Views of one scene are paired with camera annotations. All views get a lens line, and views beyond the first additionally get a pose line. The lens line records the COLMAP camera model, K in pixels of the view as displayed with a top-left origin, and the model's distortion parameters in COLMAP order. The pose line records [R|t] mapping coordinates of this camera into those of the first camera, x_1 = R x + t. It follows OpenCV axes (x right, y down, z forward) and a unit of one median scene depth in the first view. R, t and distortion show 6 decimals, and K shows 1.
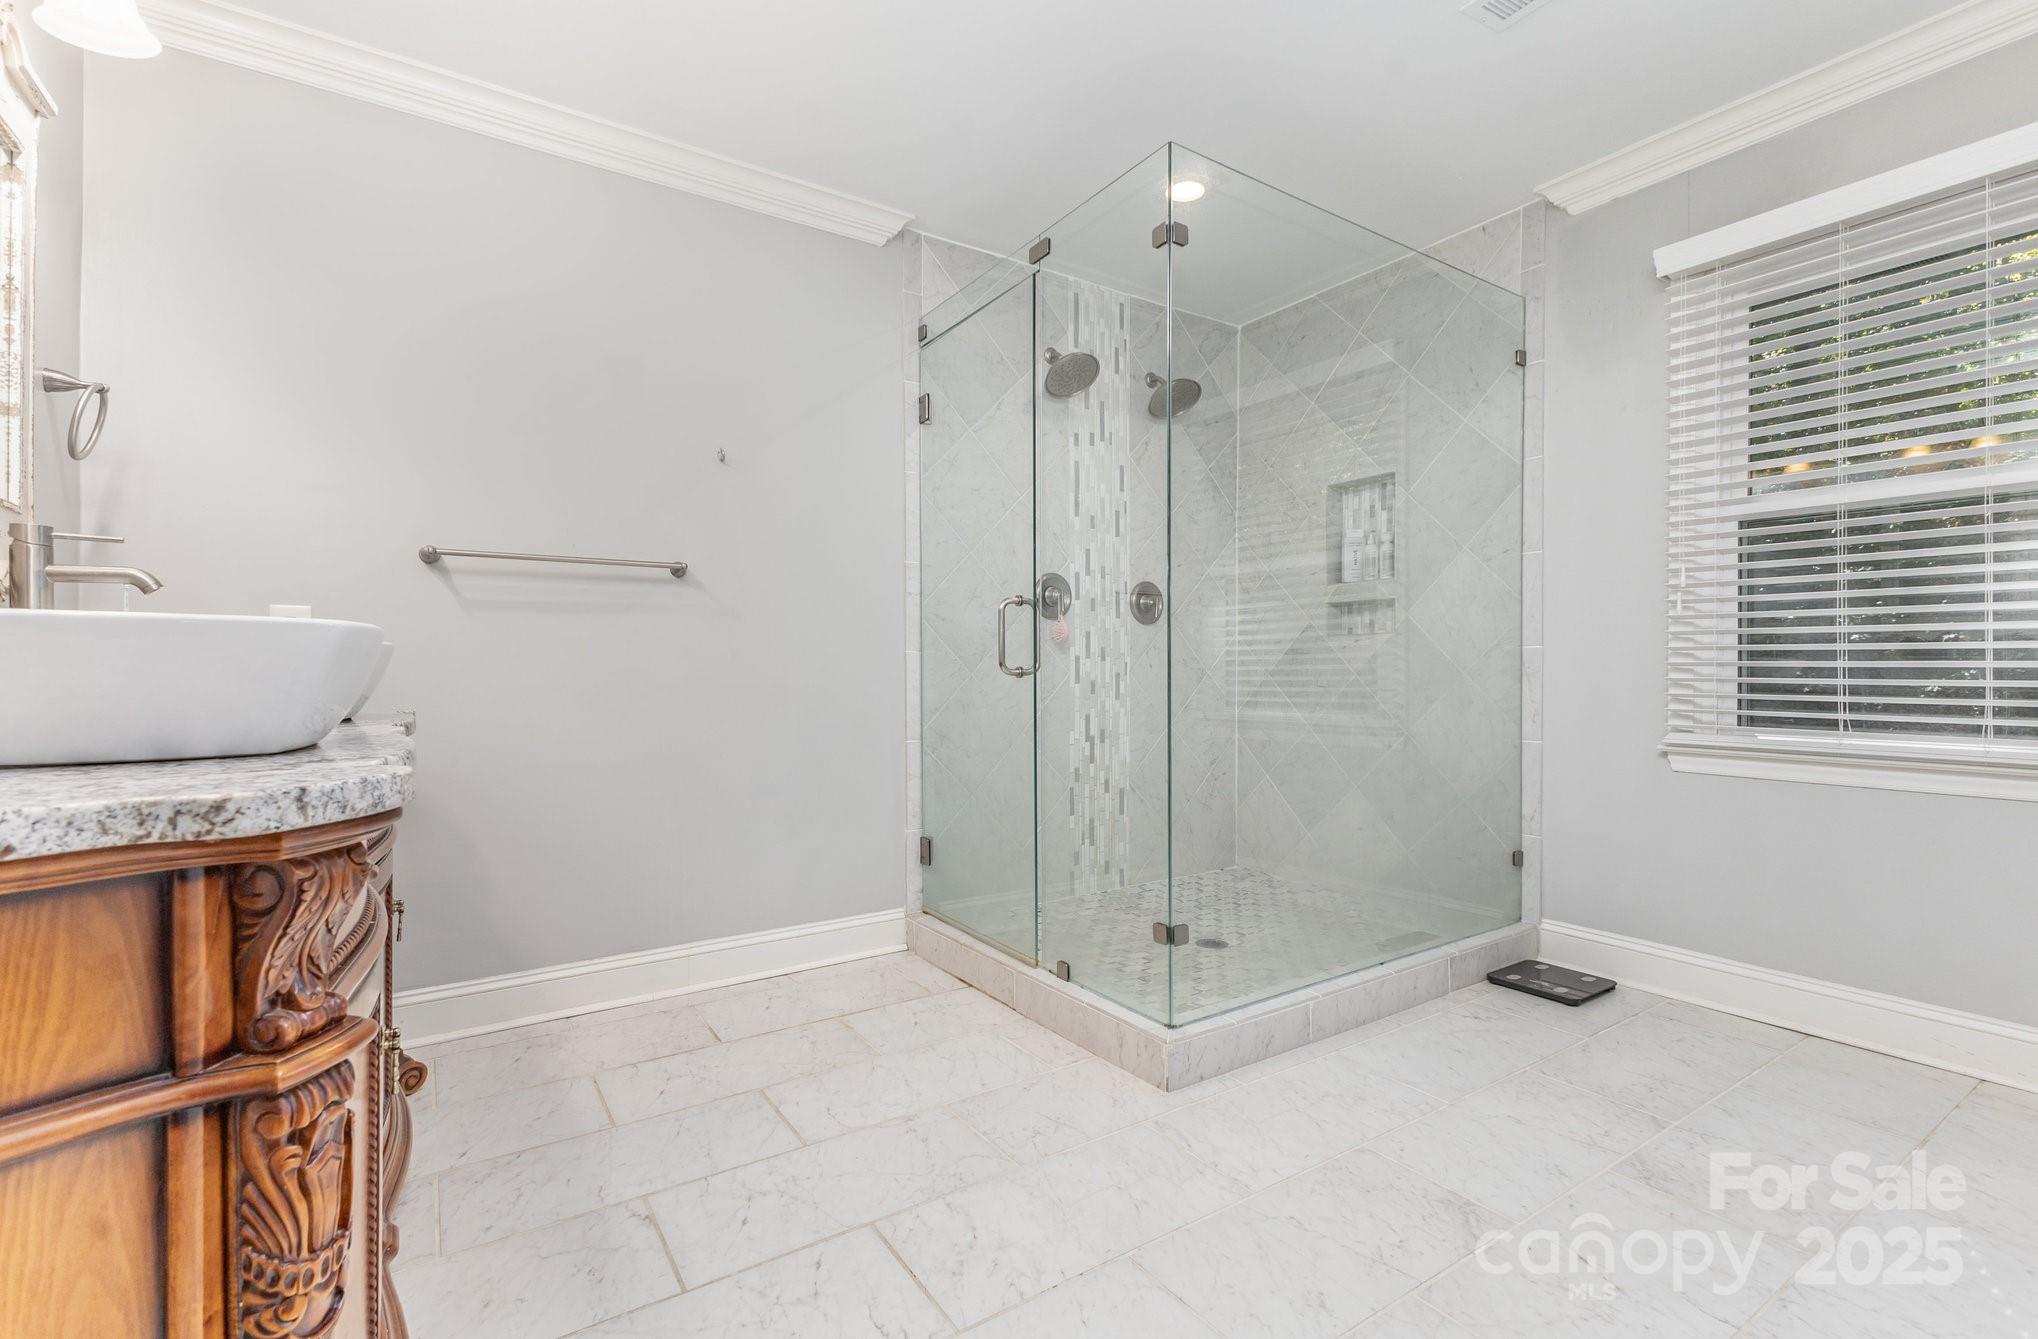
lens RADIAL K [[907.6, 0, 1023.0], [0, 907.6, 652.6], [0, 0, 1]] dist [0.002138, 0.000169]
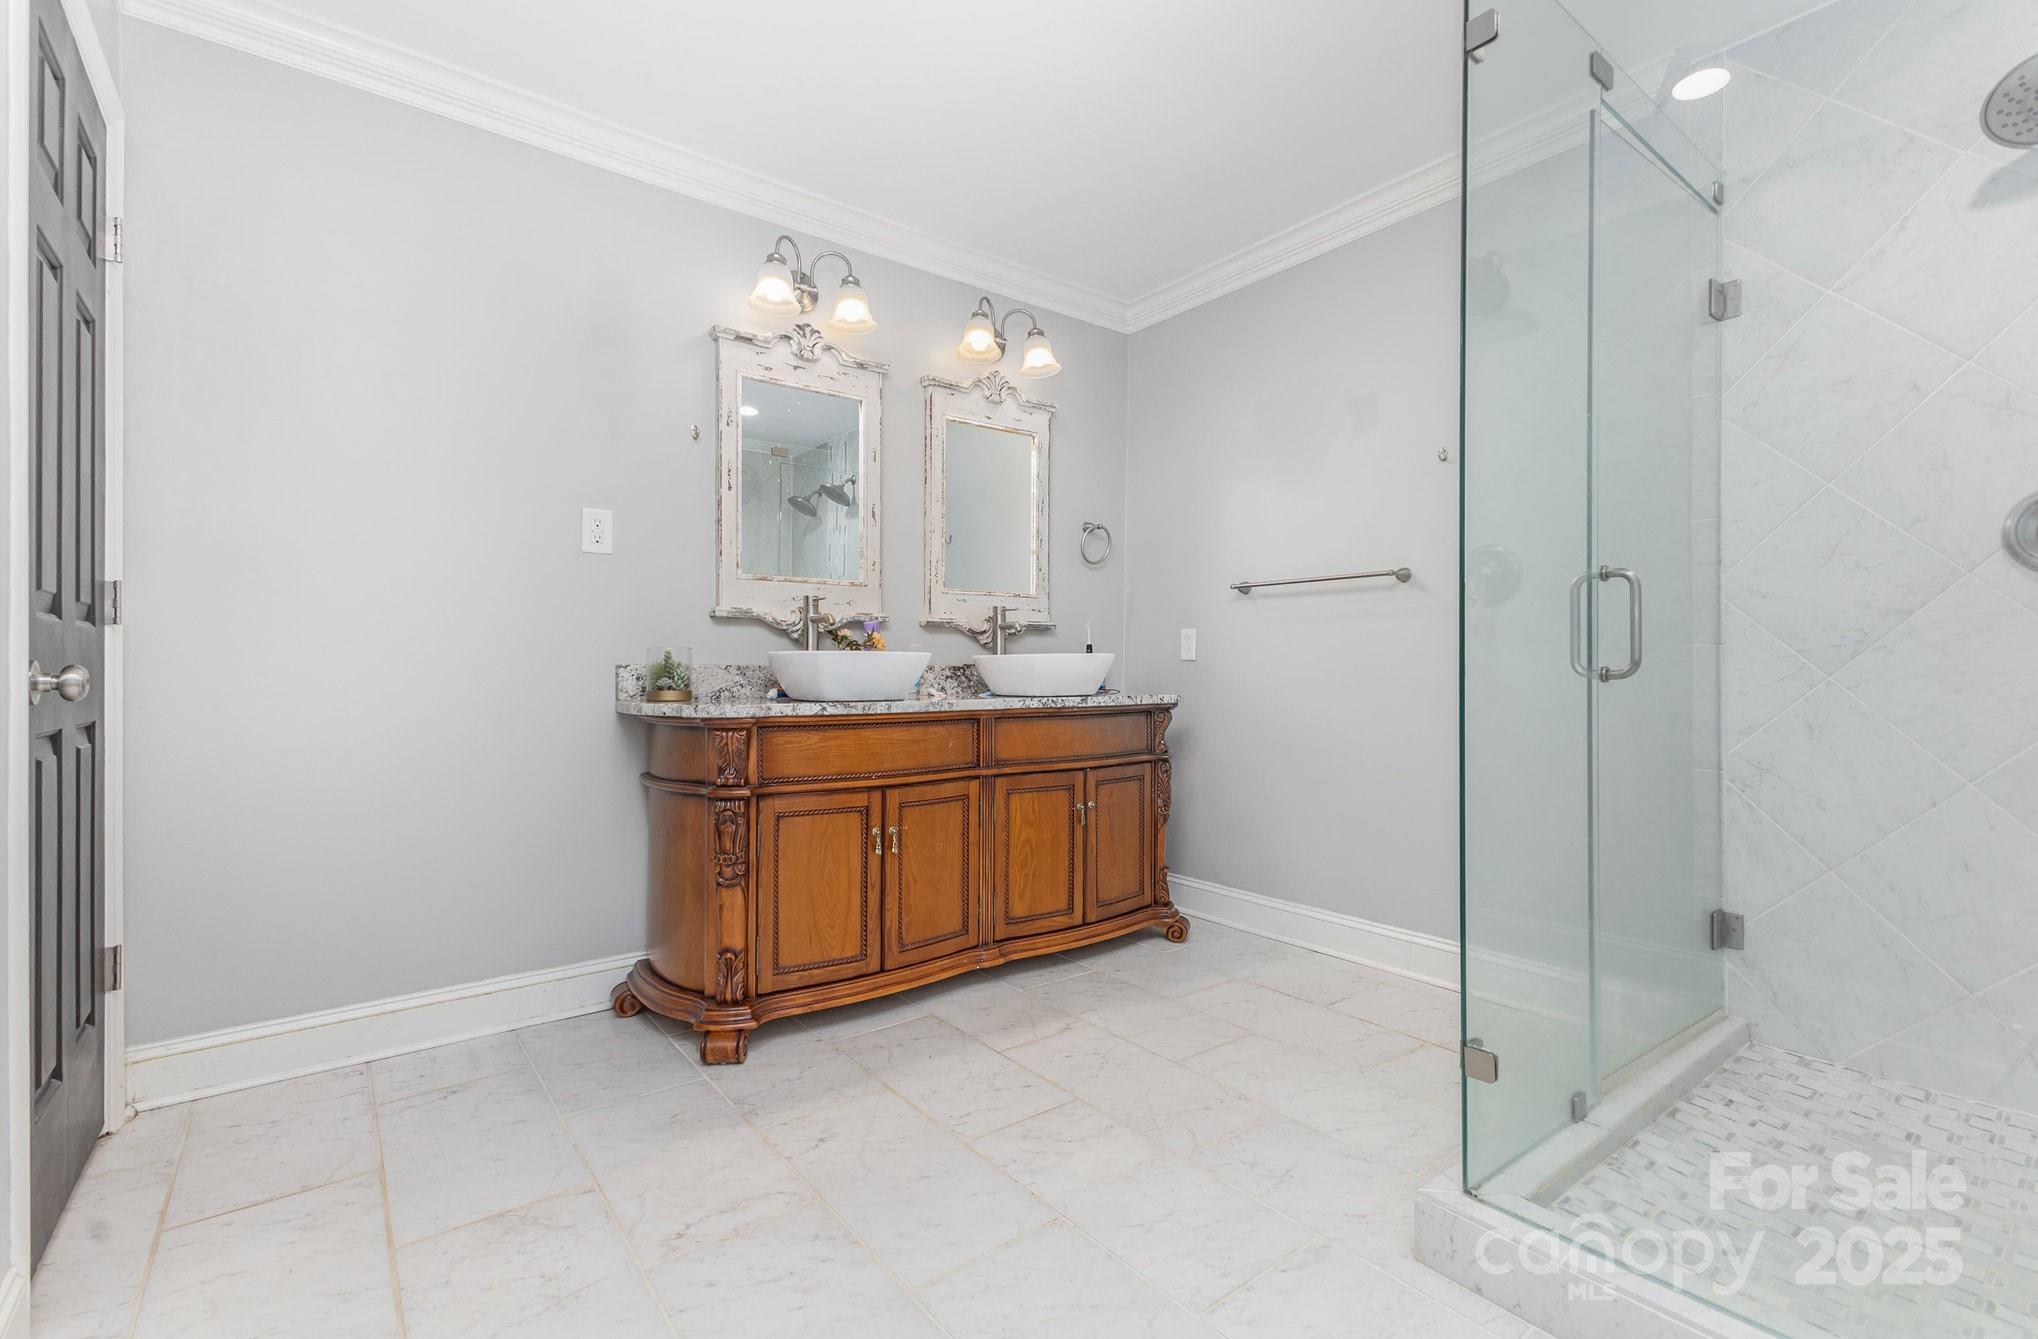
lens RADIAL K [[907.6, 0, 1023.0], [0, 907.6, 652.6], [0, 0, 1]] dist [0.002138, 0.000169]
pose [[0.073400, -0.012249, -0.997227, 0.739241], [0.009588, 0.999887, -0.011576, 0.008976], [0.997256, -0.008712, 0.073509, 0.553579]]
